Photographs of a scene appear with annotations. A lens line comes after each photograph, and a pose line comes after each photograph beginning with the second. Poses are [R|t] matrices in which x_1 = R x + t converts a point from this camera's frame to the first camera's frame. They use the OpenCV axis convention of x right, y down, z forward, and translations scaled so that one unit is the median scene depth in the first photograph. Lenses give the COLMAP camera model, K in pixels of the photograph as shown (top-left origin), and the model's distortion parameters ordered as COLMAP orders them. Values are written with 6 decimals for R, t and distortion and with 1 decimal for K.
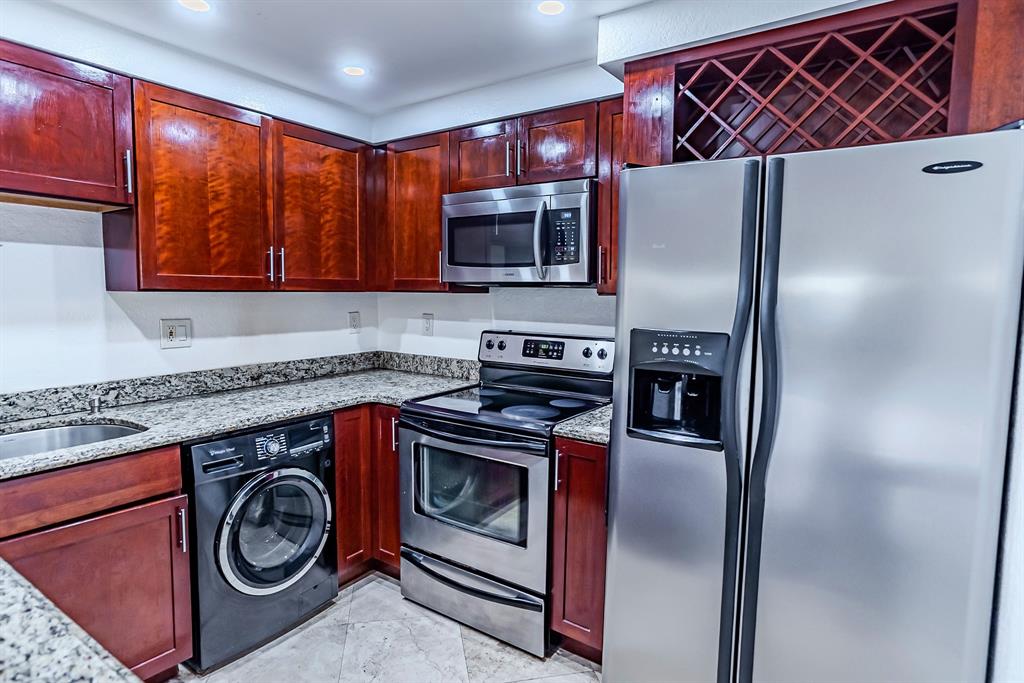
lens RADIAL K [[558.4, 0, 514.8], [0, 558.4, 334.4], [0, 0, 1]] dist [-0.035770, 0.025511]
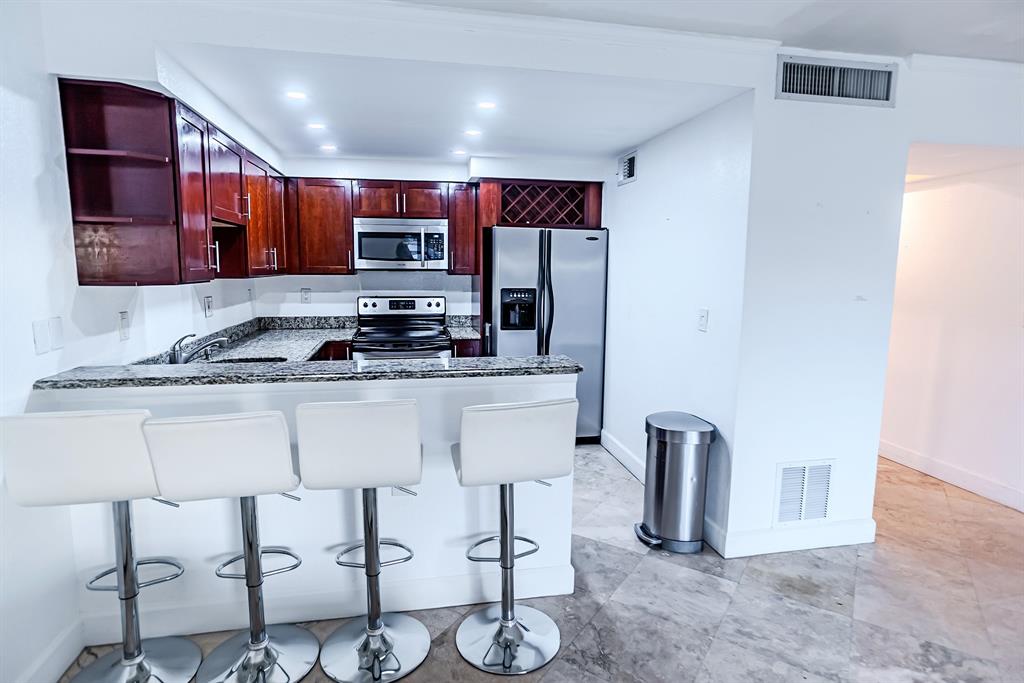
lens RADIAL K [[558.4, 0, 517.0], [0, 558.4, 341.5], [0, 0, 1]] dist [-0.035770, 0.025511]
pose [[0.700133, -0.103660, 0.706448, -1.176582], [0.057322, 0.994372, 0.089099, 0.005733], [-0.711708, -0.021886, 0.702135, -0.655454]]
